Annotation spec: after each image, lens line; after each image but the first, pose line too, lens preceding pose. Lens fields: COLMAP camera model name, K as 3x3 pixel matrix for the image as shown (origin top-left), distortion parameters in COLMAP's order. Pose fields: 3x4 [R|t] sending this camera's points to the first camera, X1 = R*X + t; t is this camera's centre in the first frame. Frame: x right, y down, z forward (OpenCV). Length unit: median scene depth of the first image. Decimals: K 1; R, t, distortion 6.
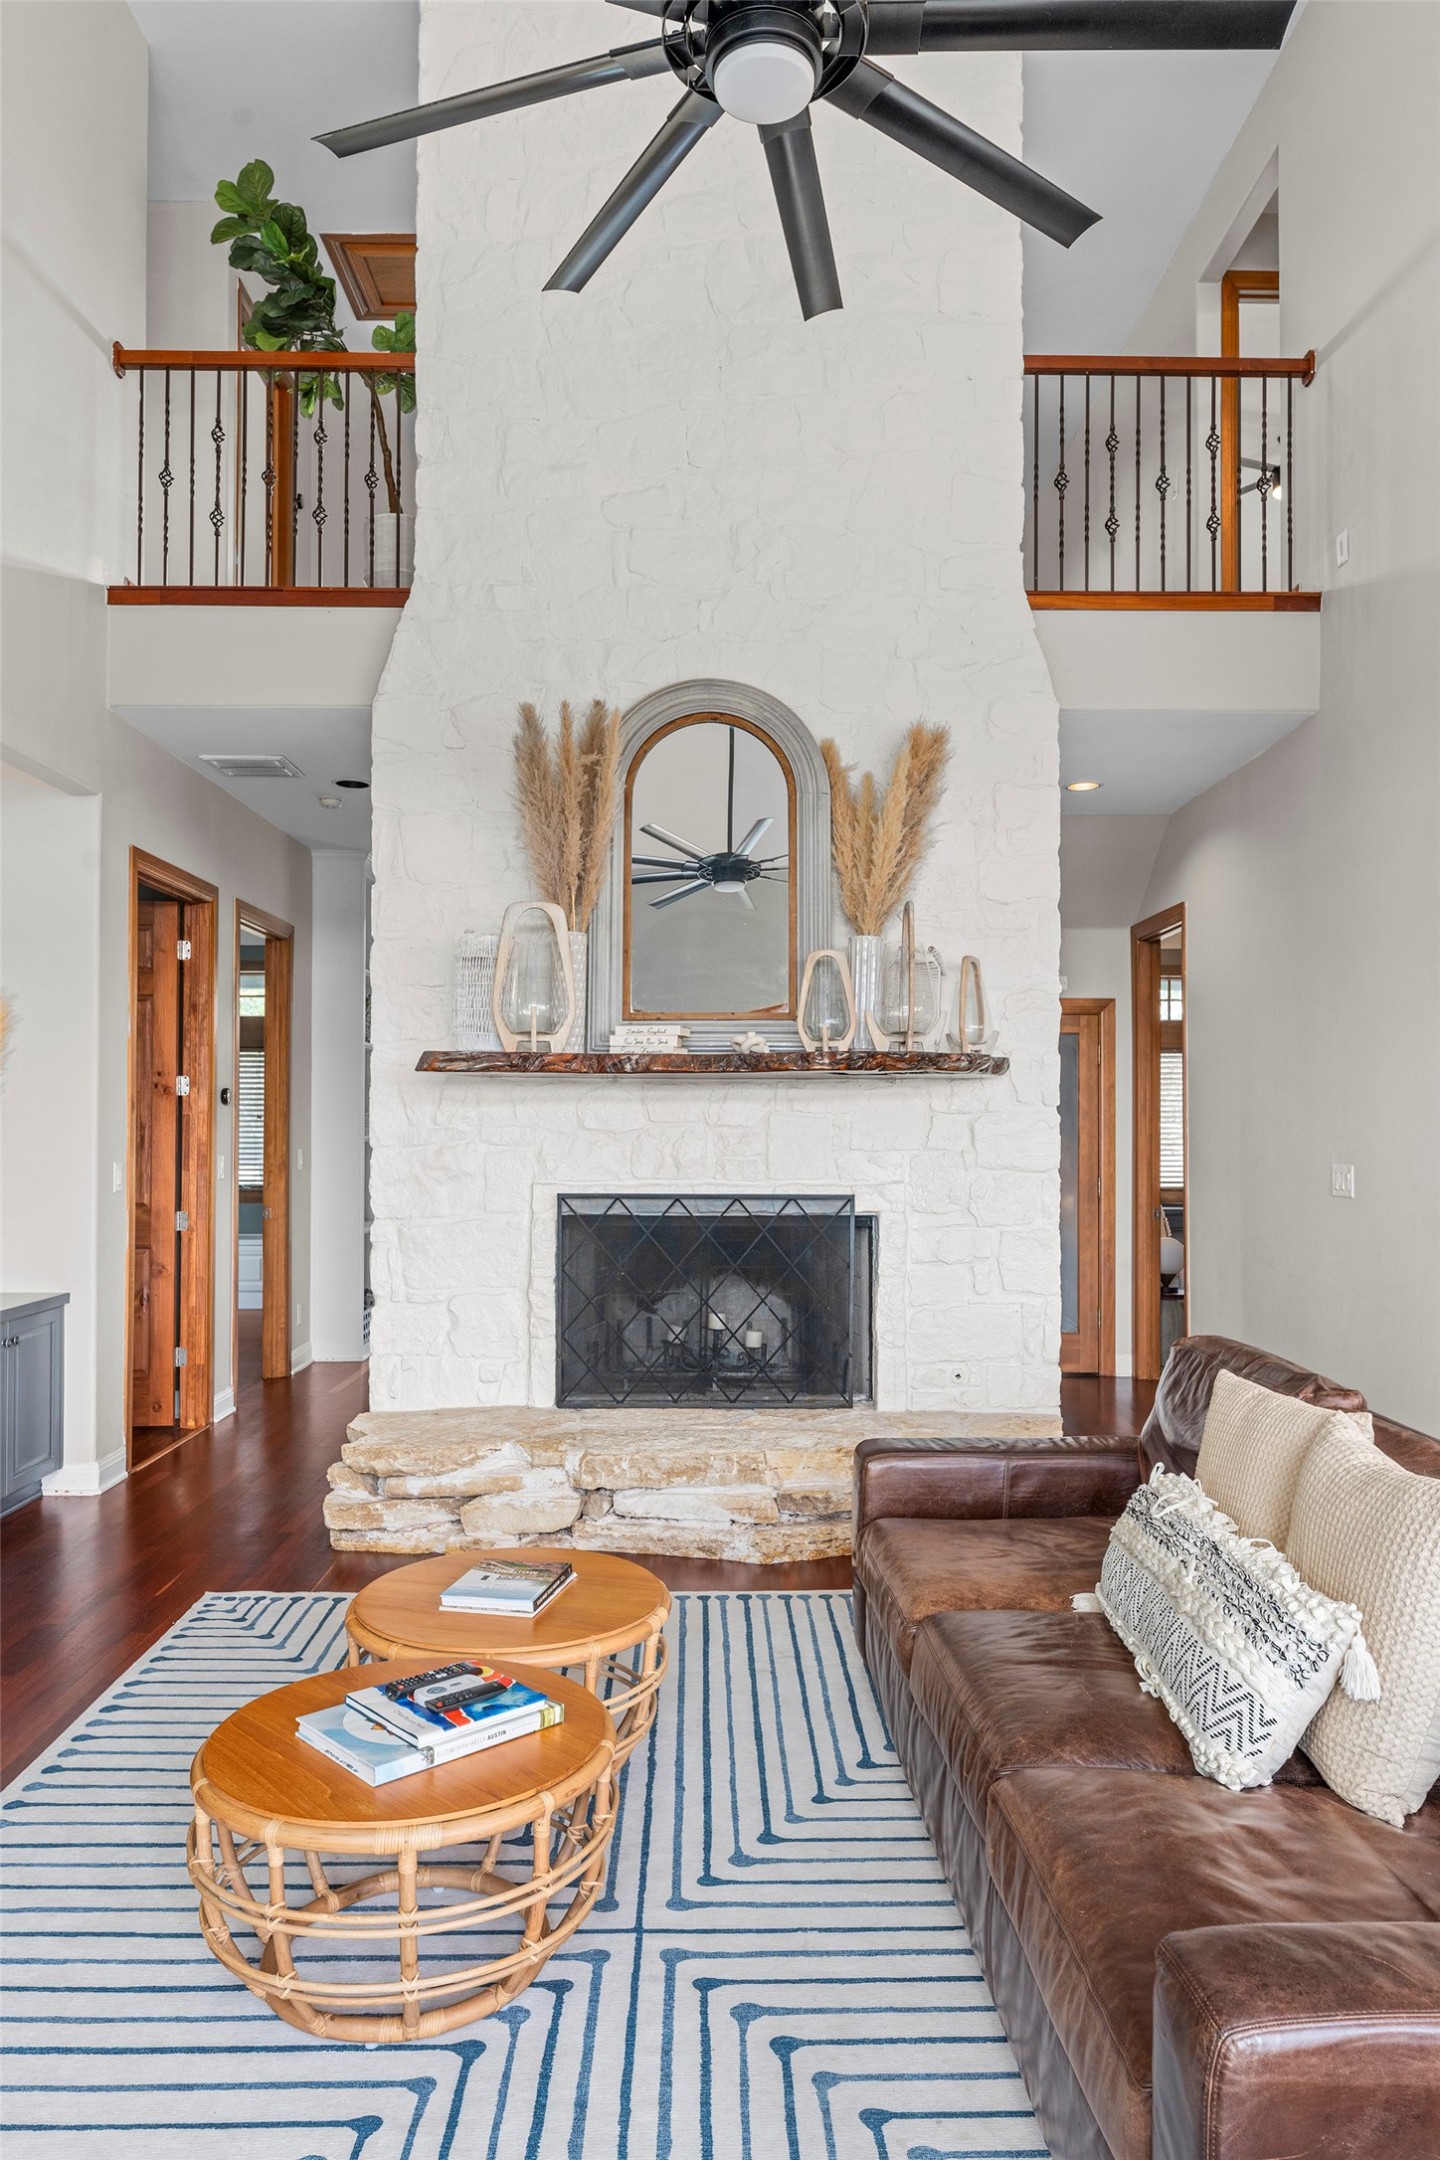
lens RADIAL K [[1439.1, 0, 723.5], [0, 1439.1, 1084.3], [0, 0, 1]] dist [0.002120, 0.000126]
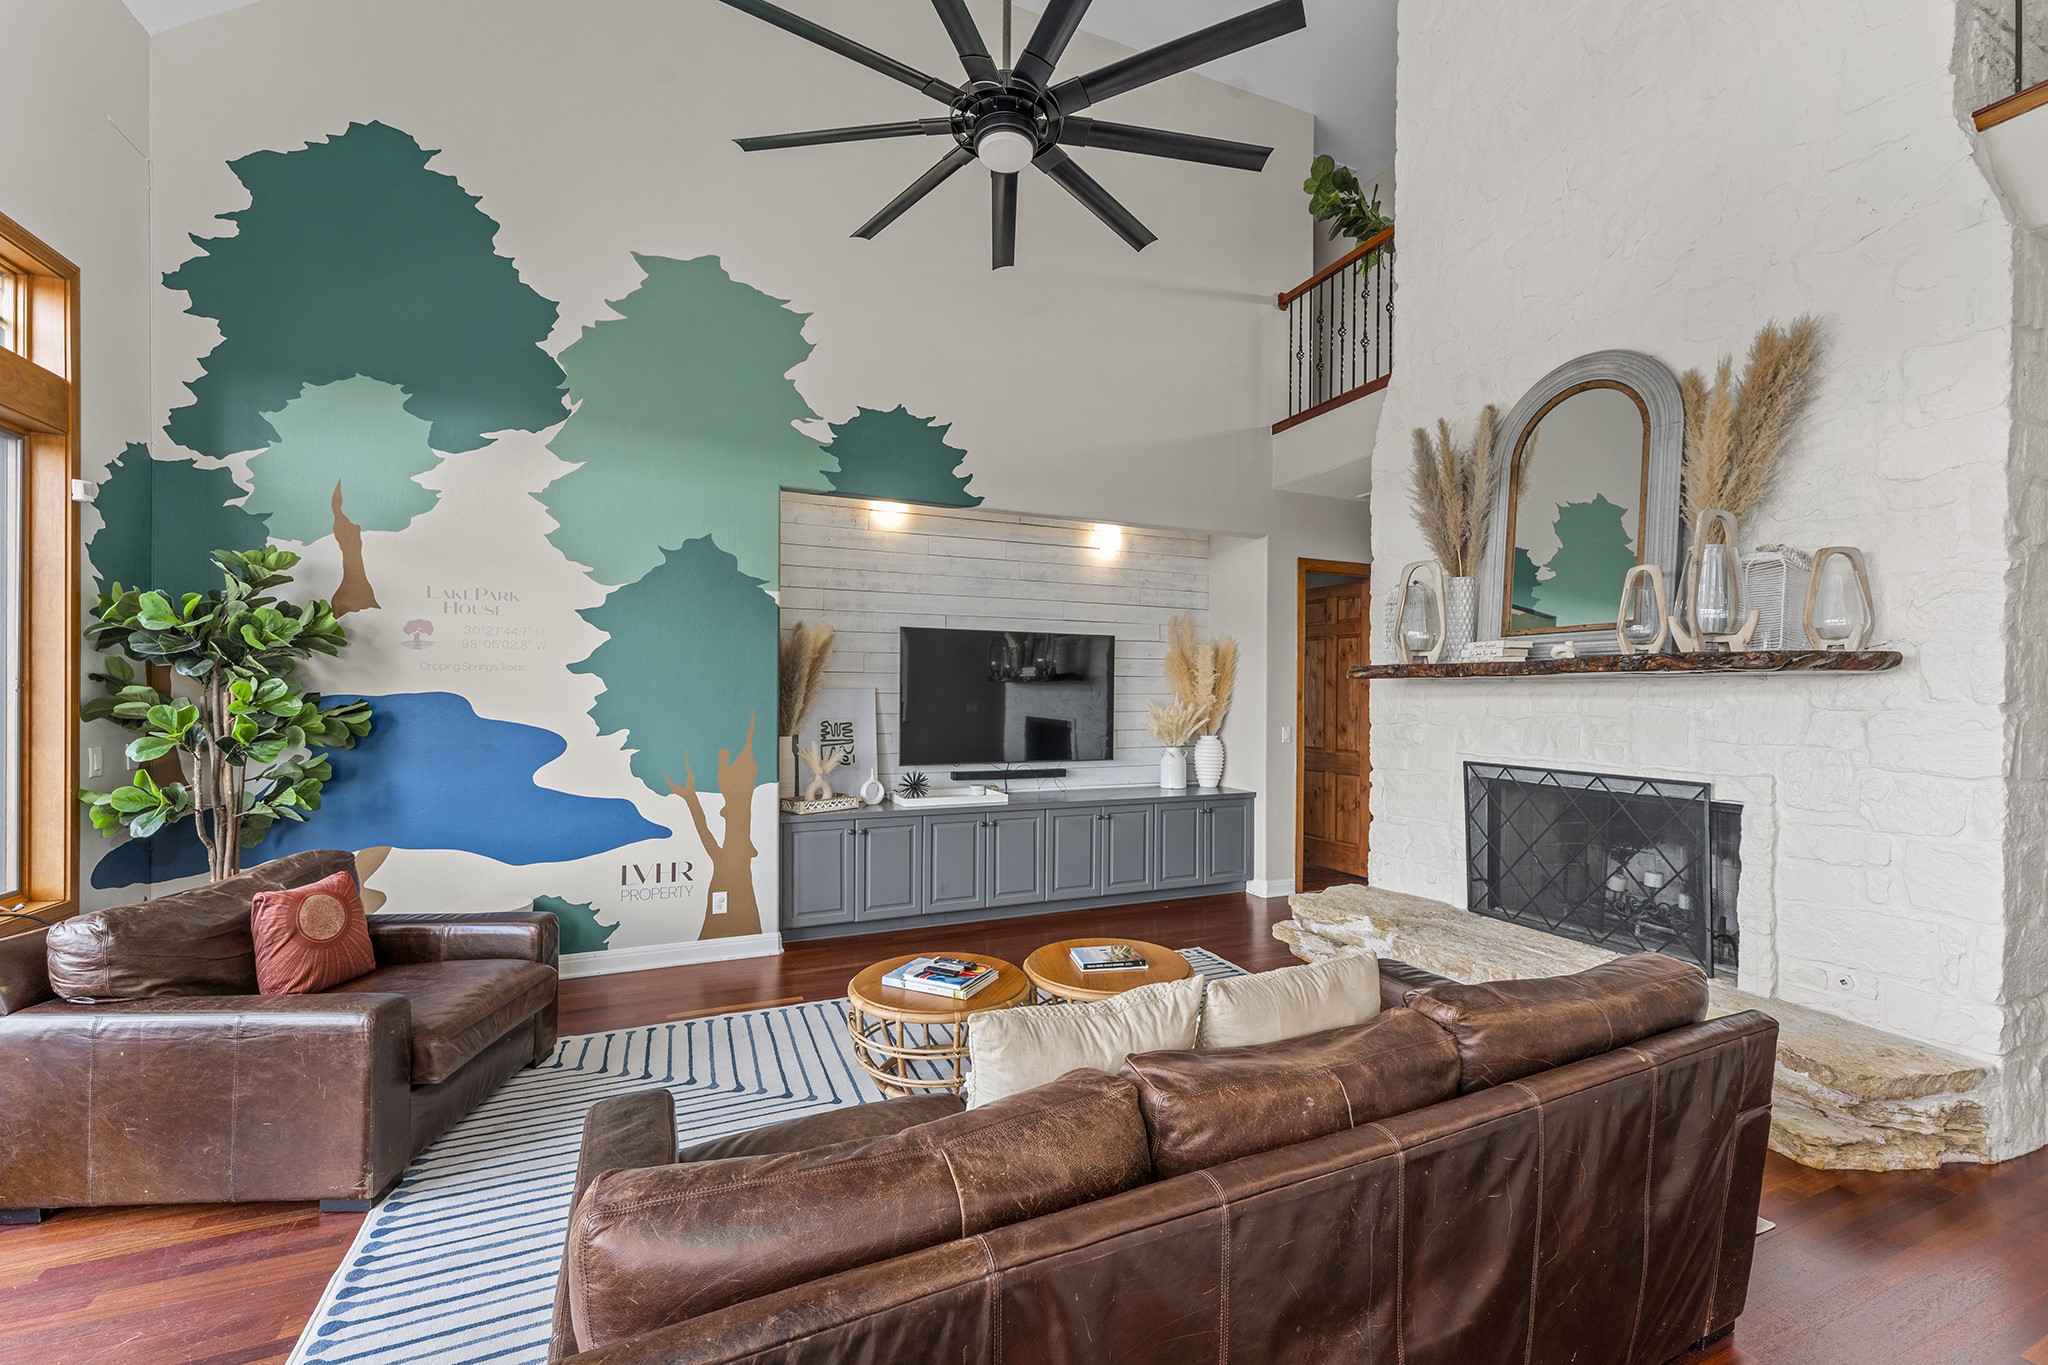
lens RADIAL K [[815.7, 0, 1024.0], [0, 815.7, 682.5], [0, 0, 1]] dist [-0.000564, -0.000227]
pose [[0.378885, -0.011332, -0.925374, 0.463020], [0.018655, 0.999815, -0.004605, -0.006107], [0.925256, -0.015518, 0.379027, 0.286221]]
